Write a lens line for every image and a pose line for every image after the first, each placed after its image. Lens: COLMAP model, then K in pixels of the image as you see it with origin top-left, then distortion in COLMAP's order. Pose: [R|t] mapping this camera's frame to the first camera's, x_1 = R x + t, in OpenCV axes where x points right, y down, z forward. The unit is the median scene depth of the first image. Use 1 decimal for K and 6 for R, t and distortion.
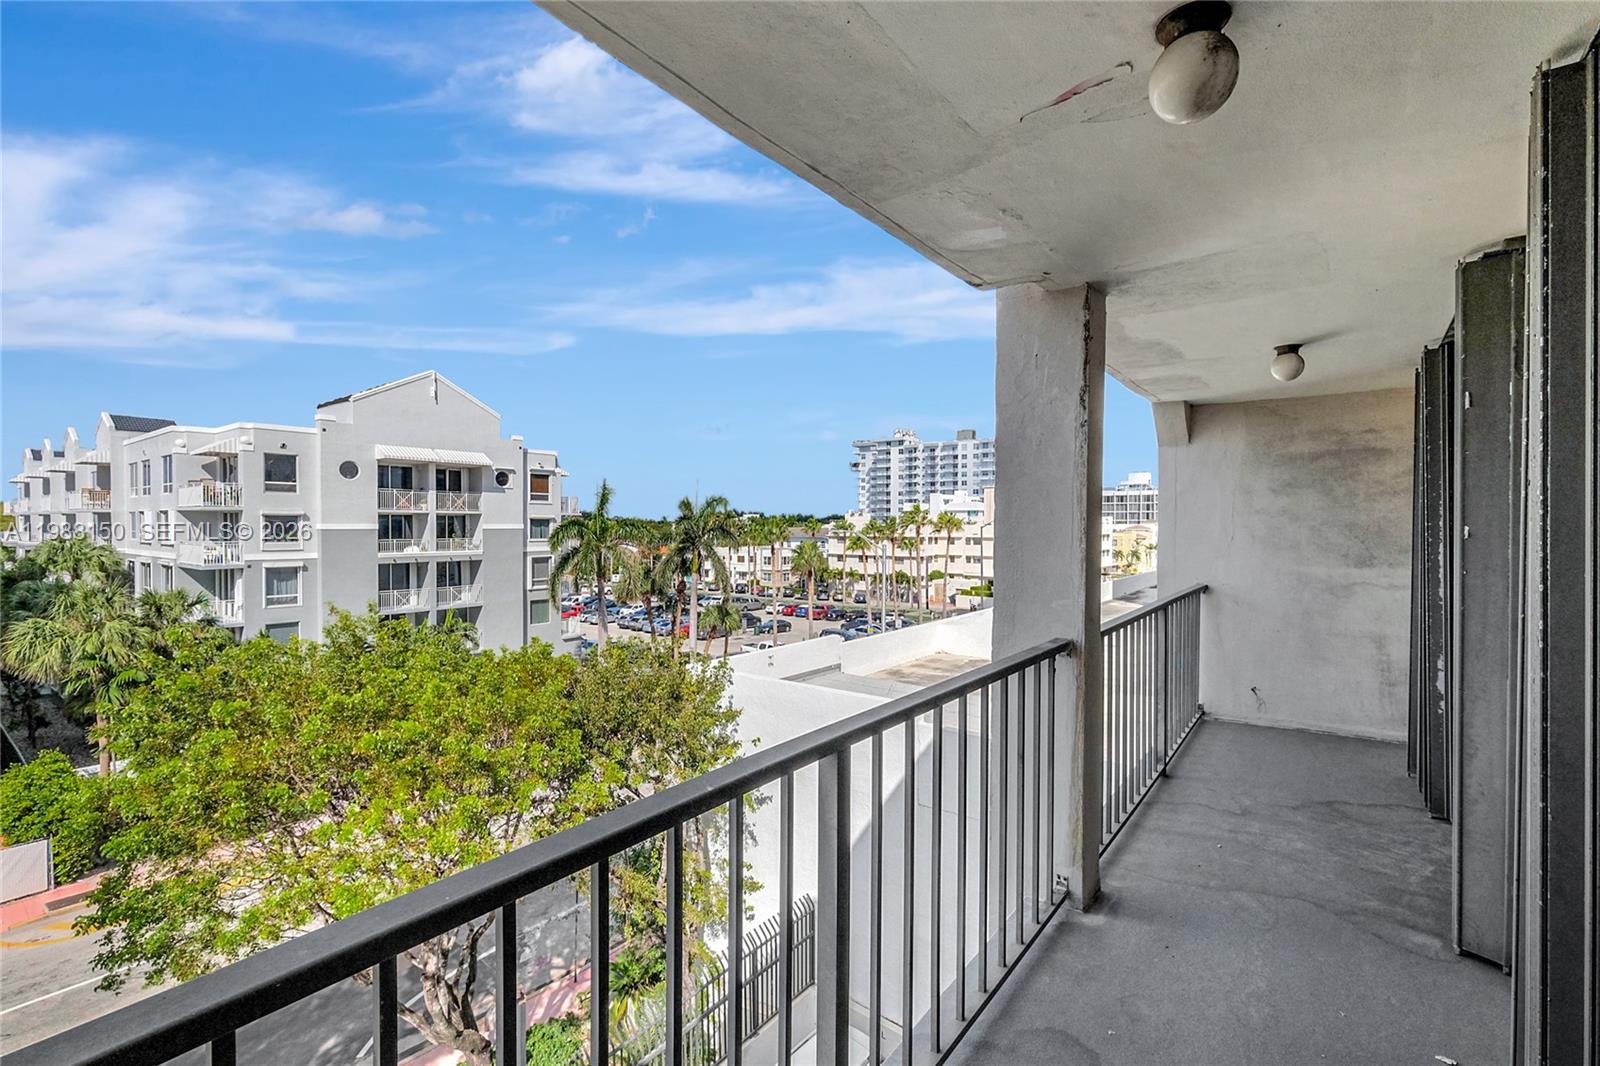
lens RADIAL K [[713.3, 0, 796.1], [0, 713.3, 537.7], [0, 0, 1]] dist [-0.000195, 0.000053]
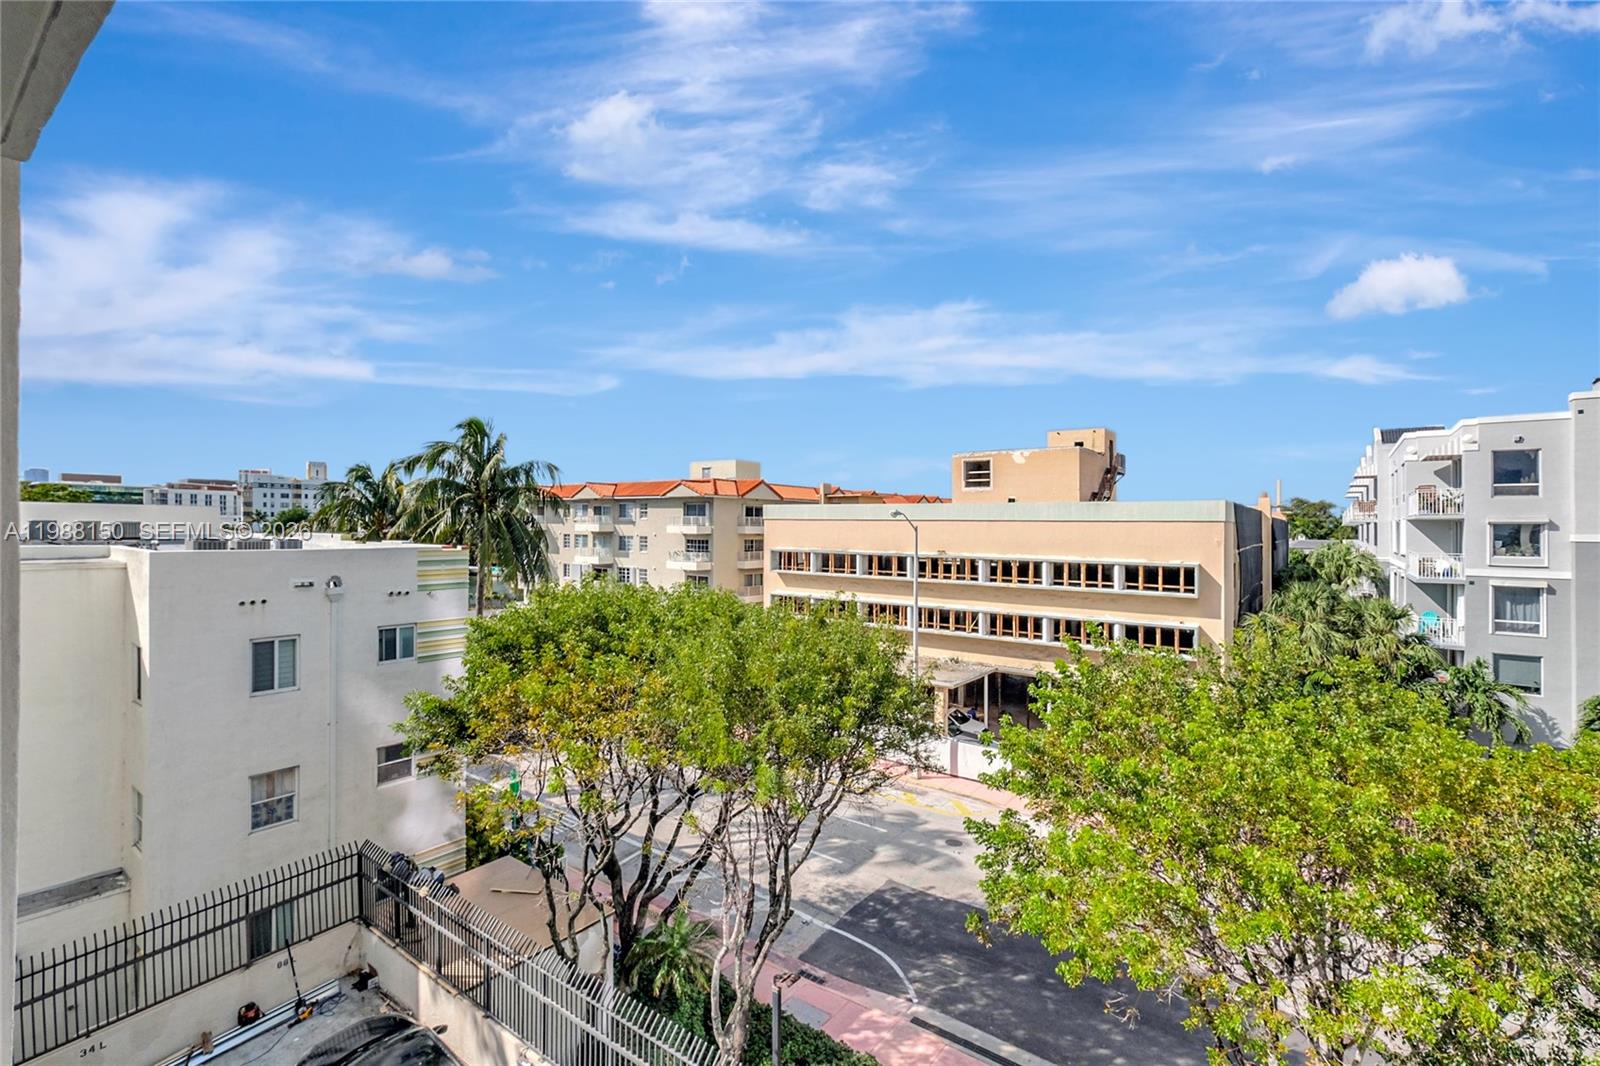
lens RADIAL K [[718.0, 0, 793.9], [0, 718.0, 515.1], [0, 0, 1]] dist [-0.005481, -0.000567]
pose [[0.019418, -0.019190, -0.999627, 0.070469], [-0.027495, 0.999427, -0.019721, -0.001867], [0.999433, 0.027867, 0.018879, 0.121065]]
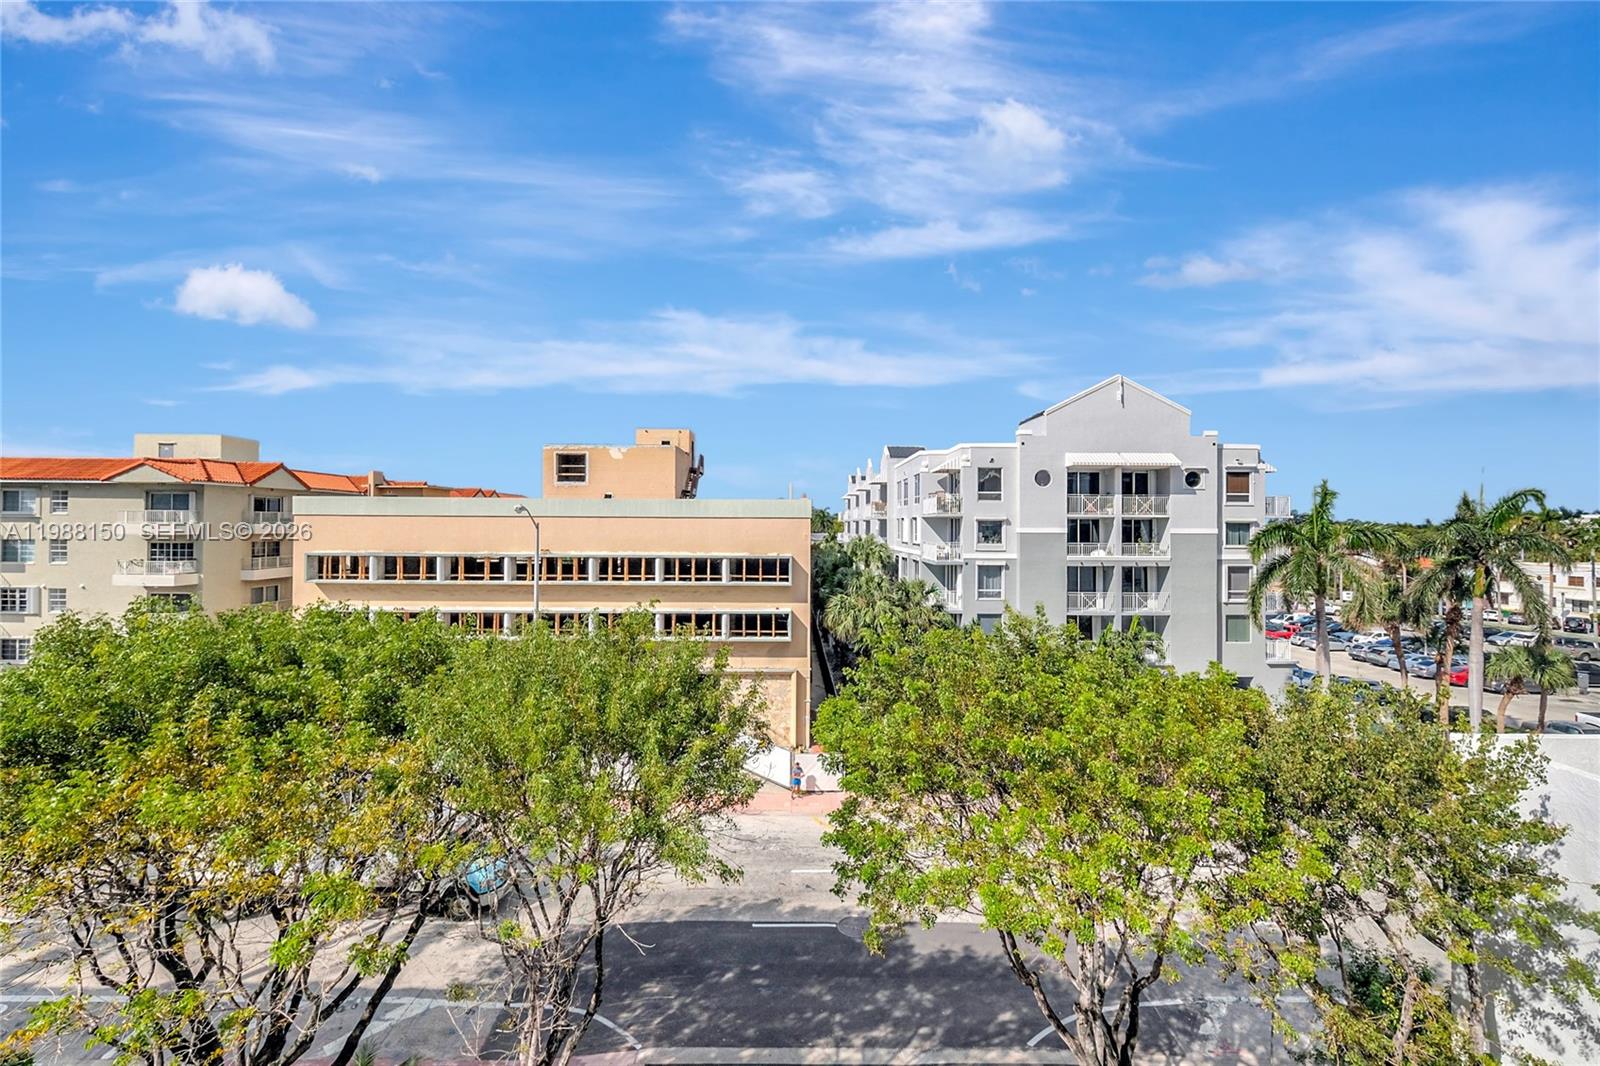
lens RADIAL K [[719.7, 0, 799.4], [0, 719.7, 520.4], [0, 0, 1]] dist [0.000454, -0.000157]
pose [[0.620943, -0.006625, -0.783828, 0.000673], [-0.016909, 0.999618, -0.021845, -0.000647], [0.783673, 0.026818, 0.620594, 0.027528]]
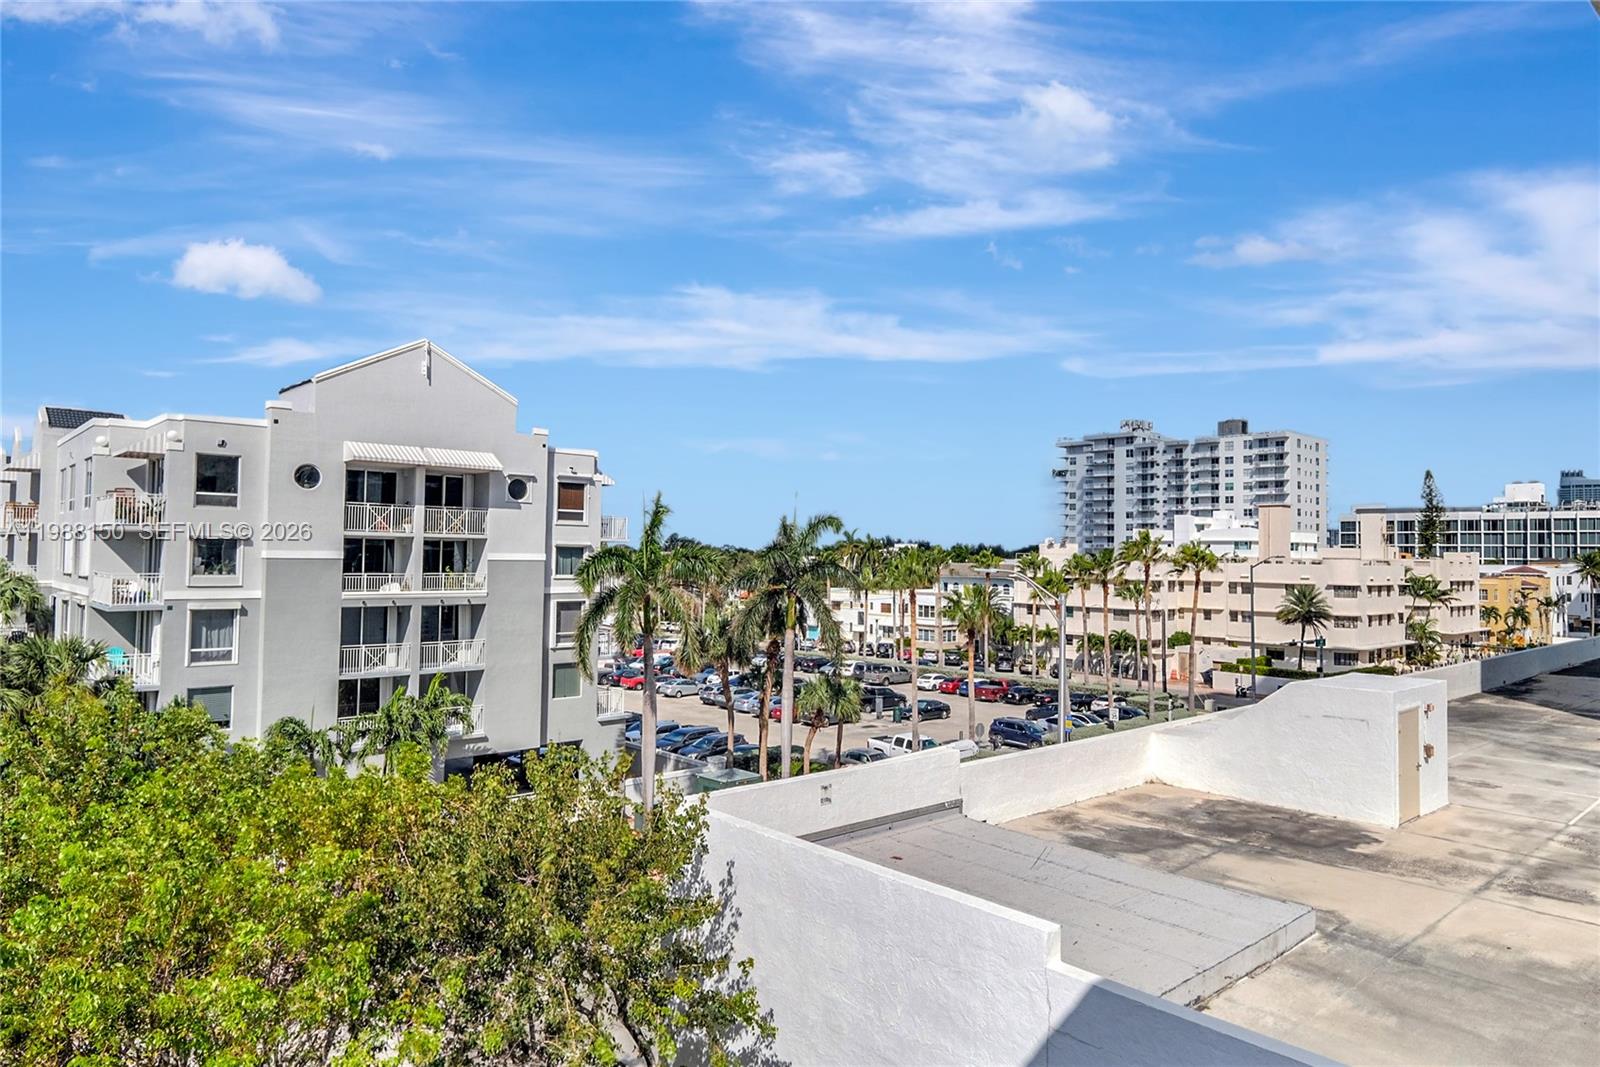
lens RADIAL K [[1003.5, 0, 790.1], [0, 1003.5, 524.9], [0, 0, 1]] dist [0.004598, 0.000110]
pose [[0.983330, 0.004876, -0.181762, 0.034389], [-0.014248, 0.998633, -0.050289, -0.001293], [0.181268, 0.052041, 0.982056, 0.078425]]
